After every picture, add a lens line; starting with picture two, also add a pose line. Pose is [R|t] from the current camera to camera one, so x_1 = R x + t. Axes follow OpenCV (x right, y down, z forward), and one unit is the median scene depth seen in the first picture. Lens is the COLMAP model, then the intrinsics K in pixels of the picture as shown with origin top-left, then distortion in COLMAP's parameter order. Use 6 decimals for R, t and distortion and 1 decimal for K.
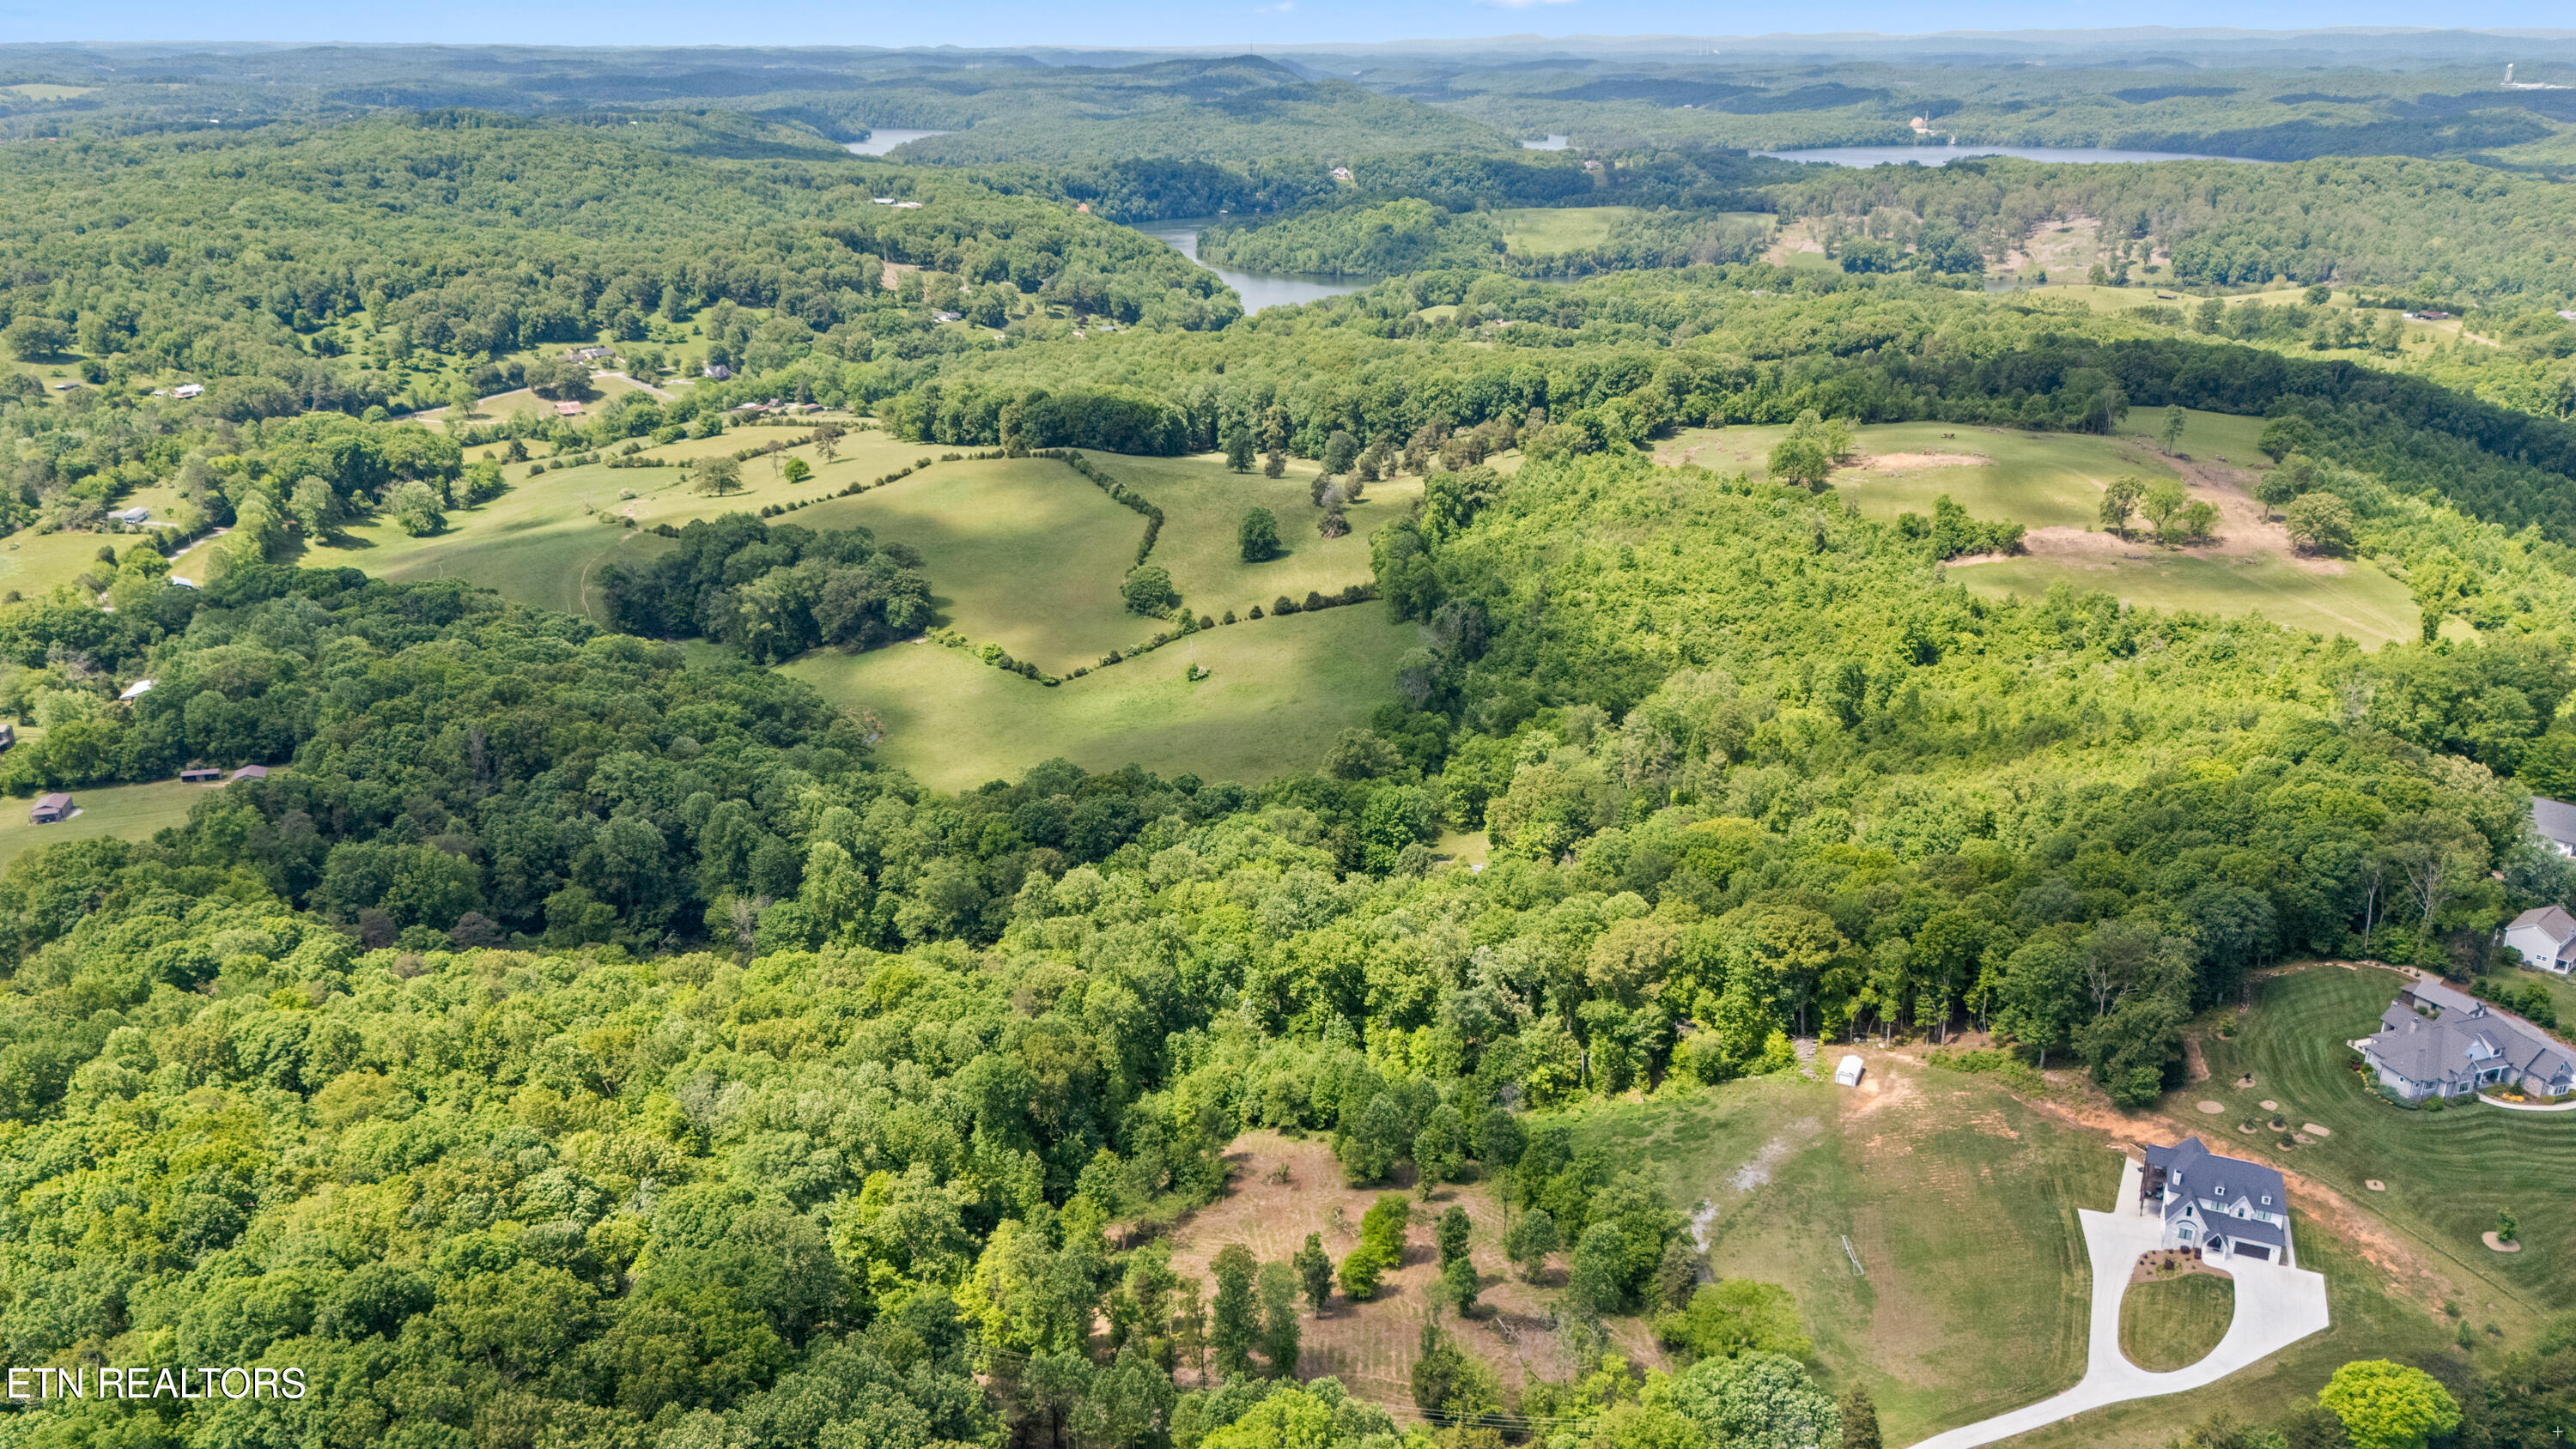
lens RADIAL K [[1868.2, 0, 1271.5], [0, 1868.2, 682.0], [0, 0, 1]] dist [0.072991, -0.070834]
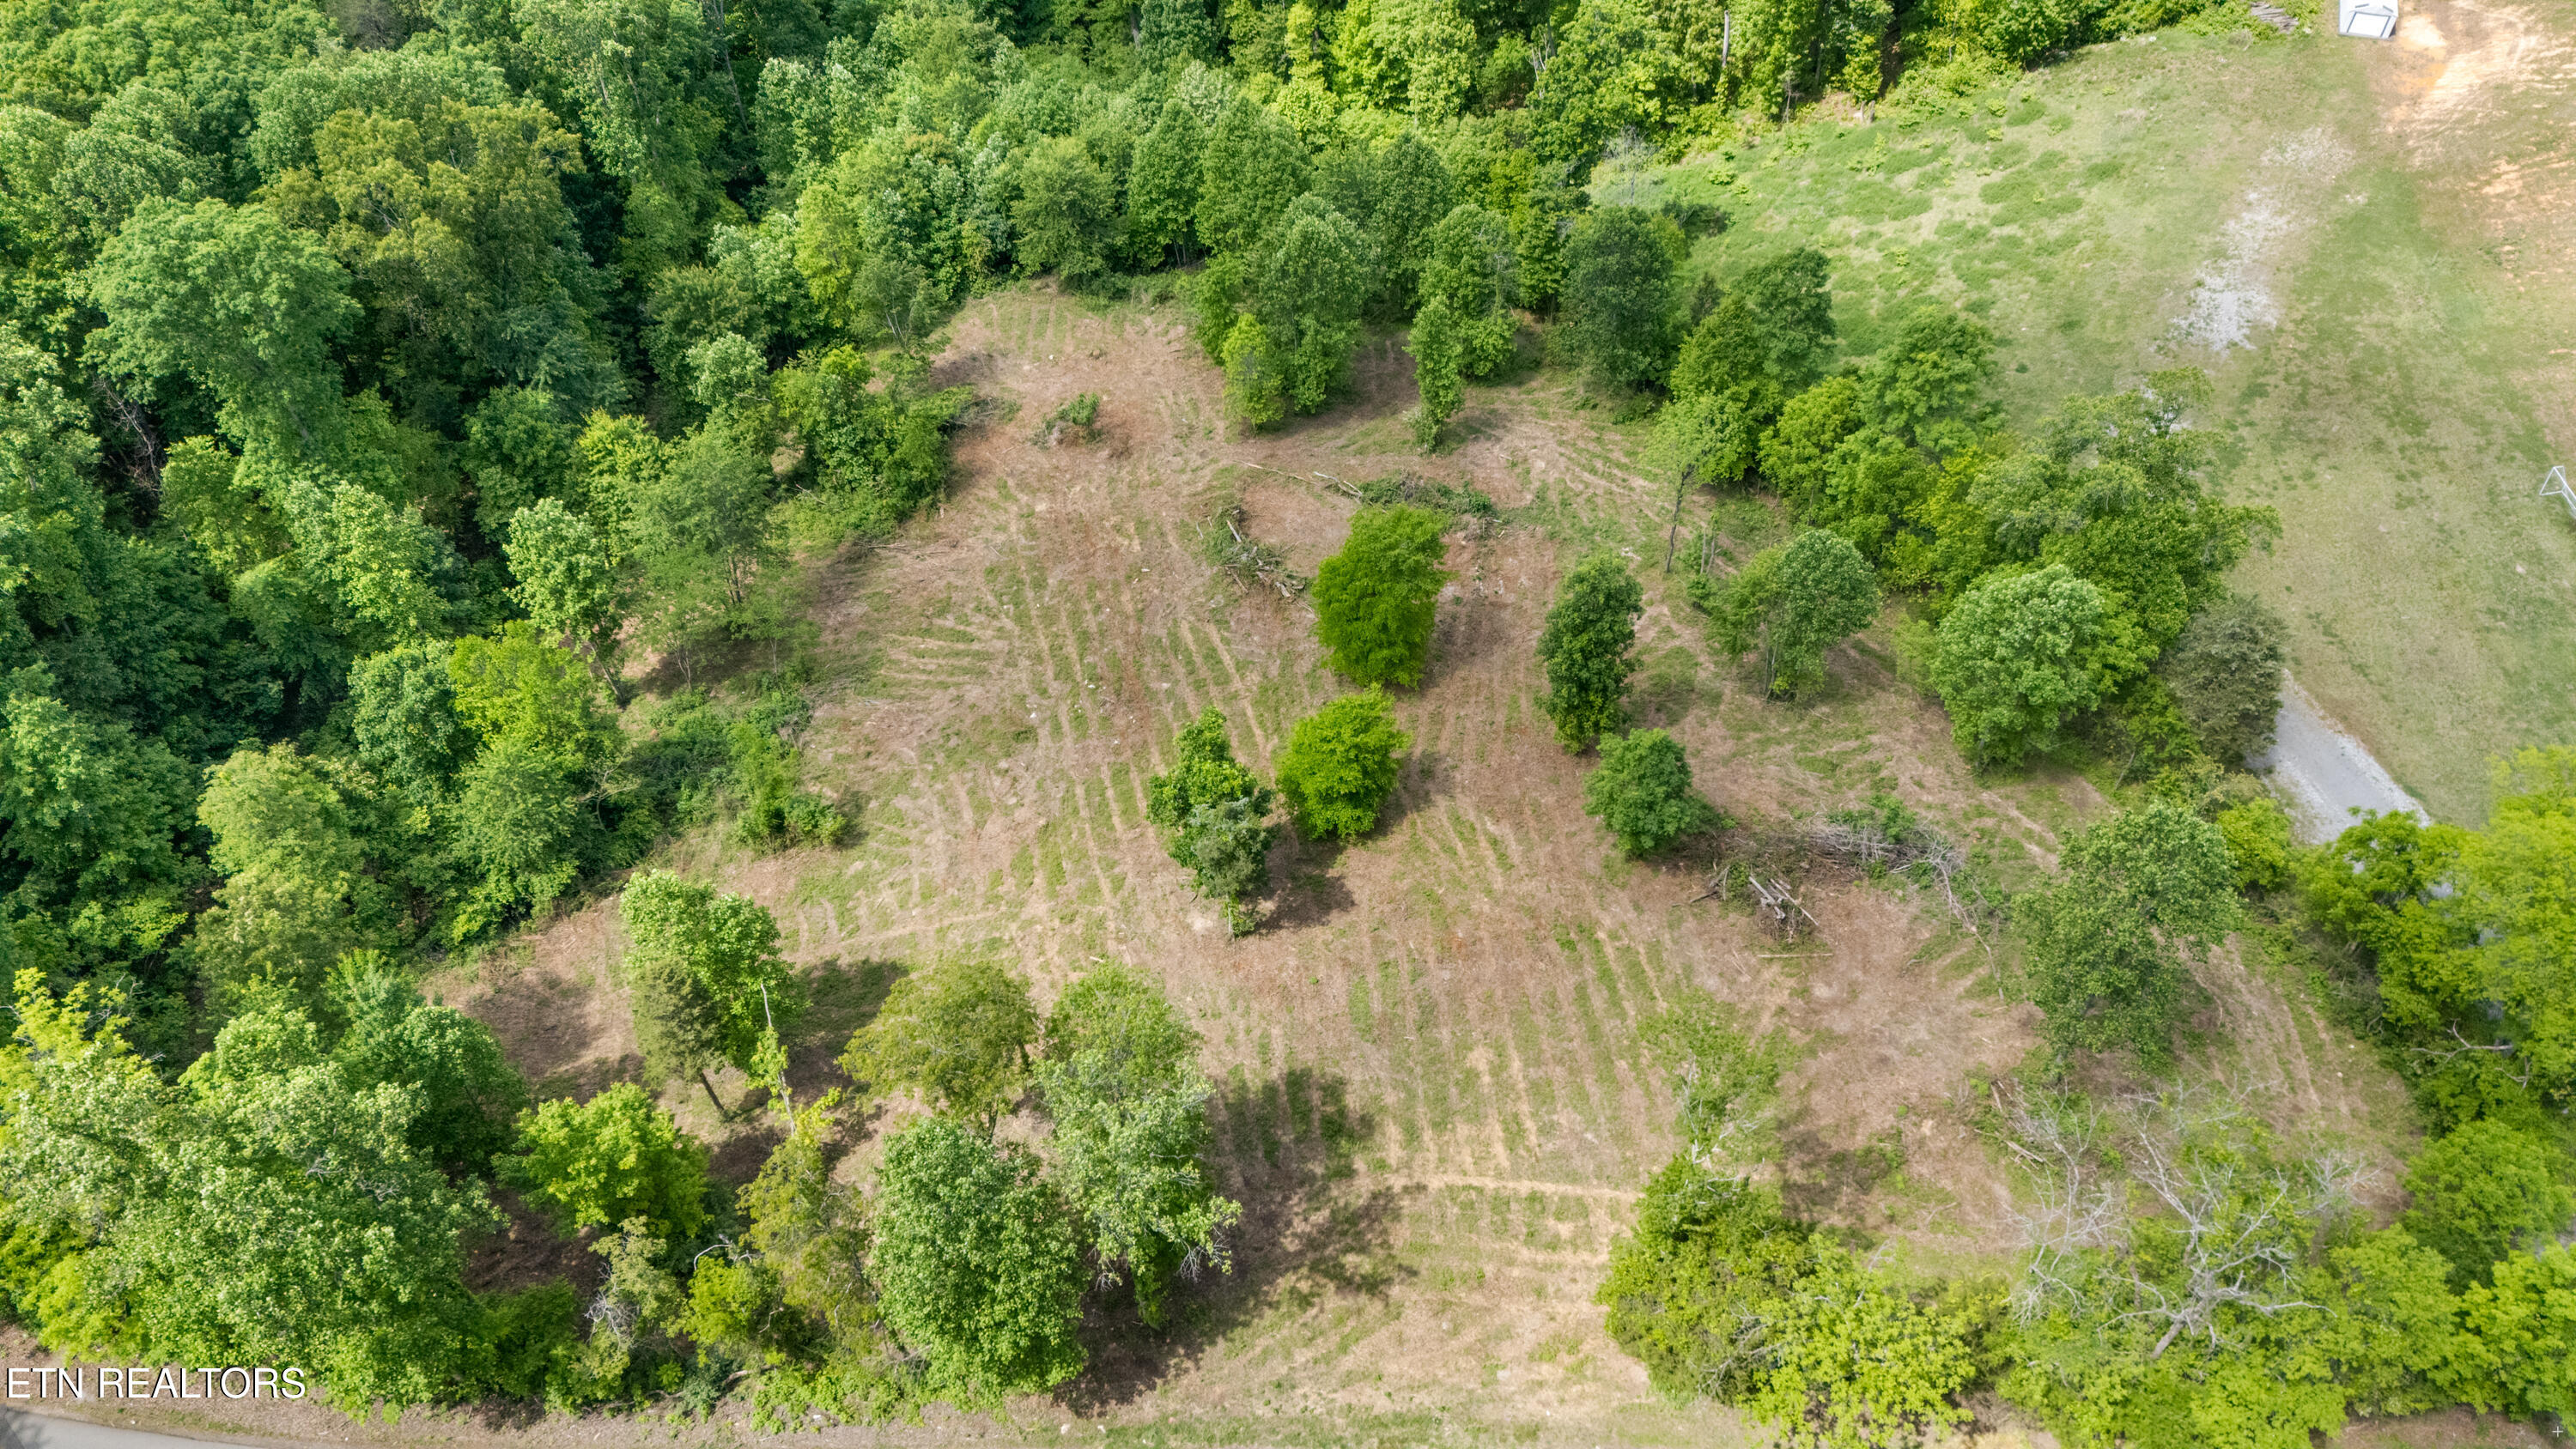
lens RADIAL K [[1882.8, 0, 1288.0], [0, 1882.8, 724.5], [0, 0, 1]] dist [0.070707, -0.076148]
pose [[0.989357, -0.122138, 0.079095, 0.008773], [0.061728, 0.844512, 0.531967, 0.097581], [-0.131770, -0.521423, 0.843063, 0.575179]]
